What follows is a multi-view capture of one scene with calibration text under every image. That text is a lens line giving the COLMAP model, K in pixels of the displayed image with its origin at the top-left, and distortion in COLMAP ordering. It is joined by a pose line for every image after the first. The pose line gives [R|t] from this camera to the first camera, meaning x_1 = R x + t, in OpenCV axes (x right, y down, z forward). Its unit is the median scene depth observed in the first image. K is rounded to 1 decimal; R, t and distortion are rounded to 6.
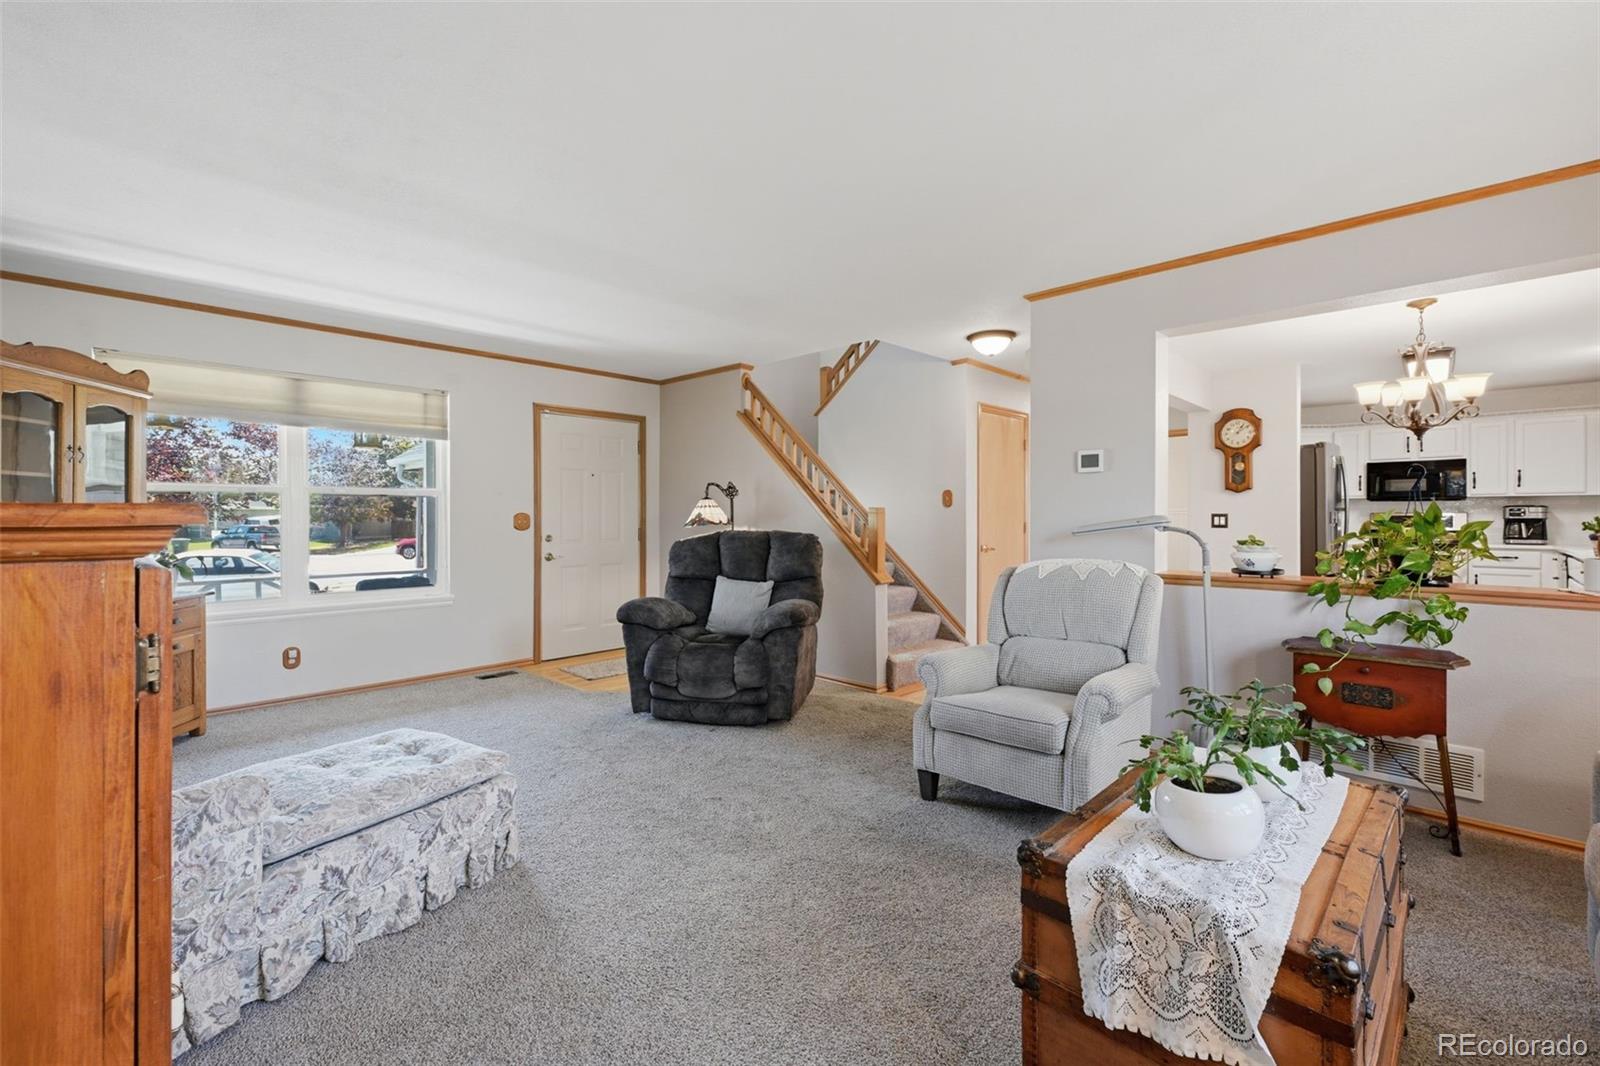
lens RADIAL K [[683.6, 0, 808.7], [0, 683.6, 512.9], [0, 0, 1]] dist [0.002412, -0.000674]
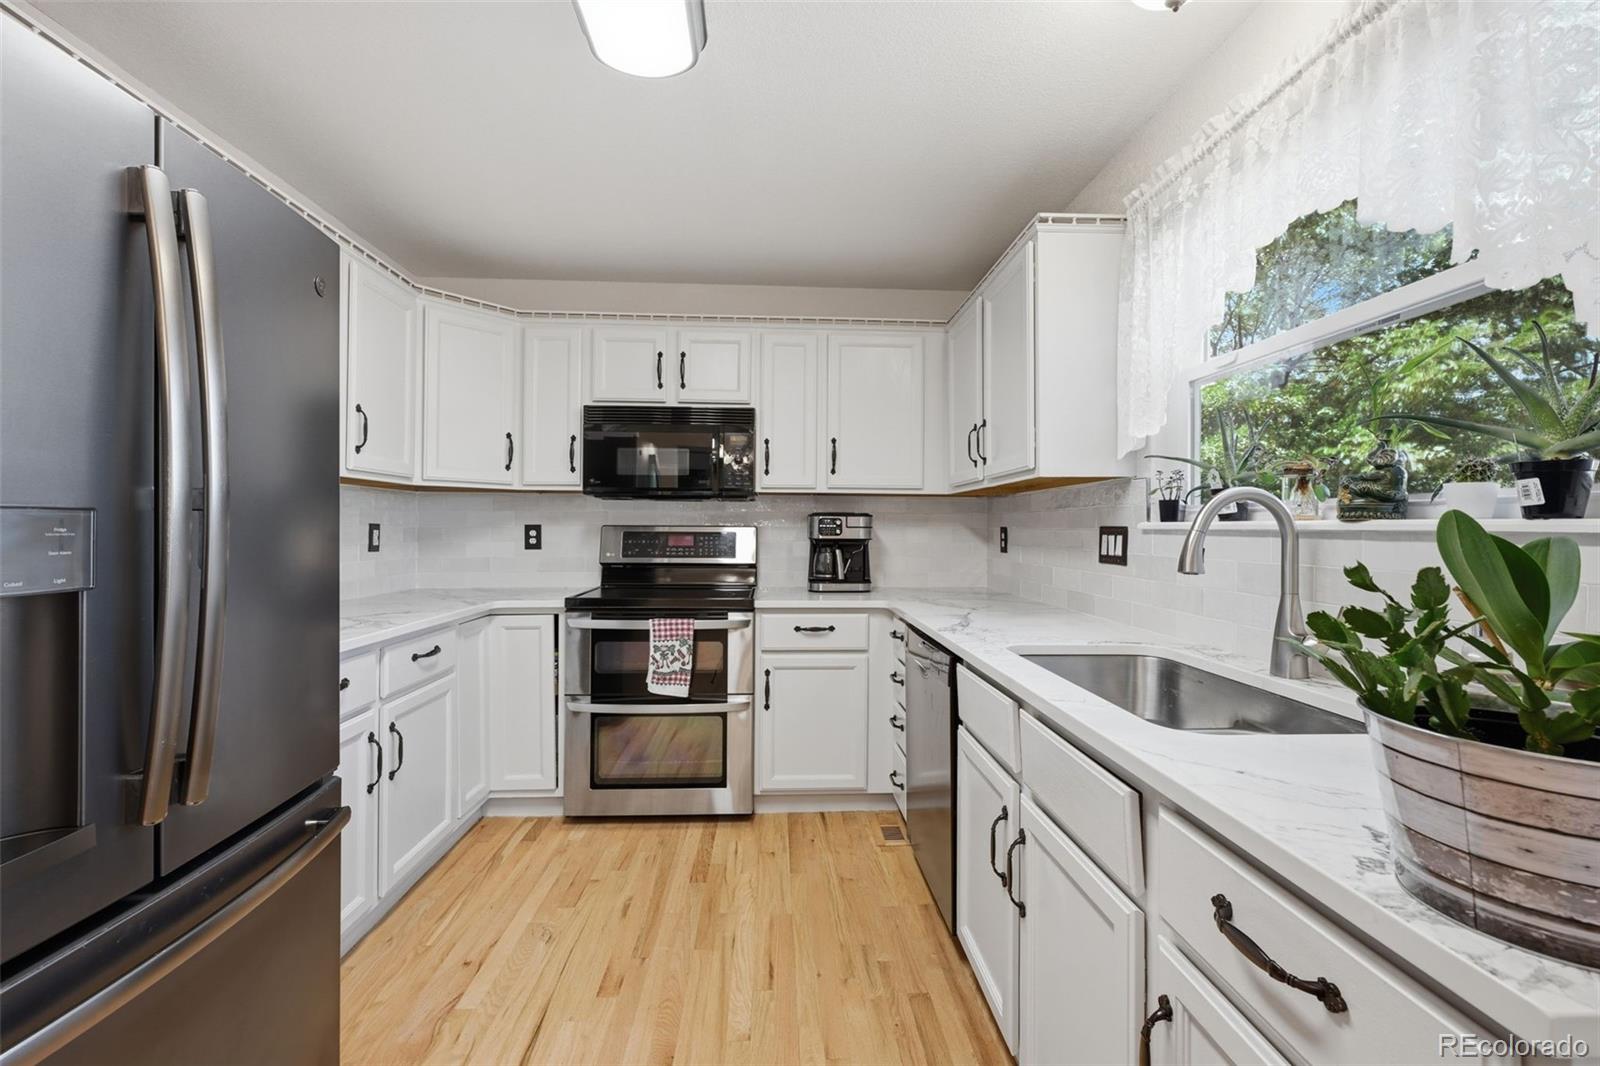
lens RADIAL K [[683.6, 0, 795.1], [0, 683.6, 524.5], [0, 0, 1]] dist [0.002412, -0.000674]
pose [[0.695335, 0.012465, 0.718577, 0.664952], [-0.009980, 0.999921, -0.007689, 0.001685], [-0.718616, -0.001825, 0.695404, 0.676143]]
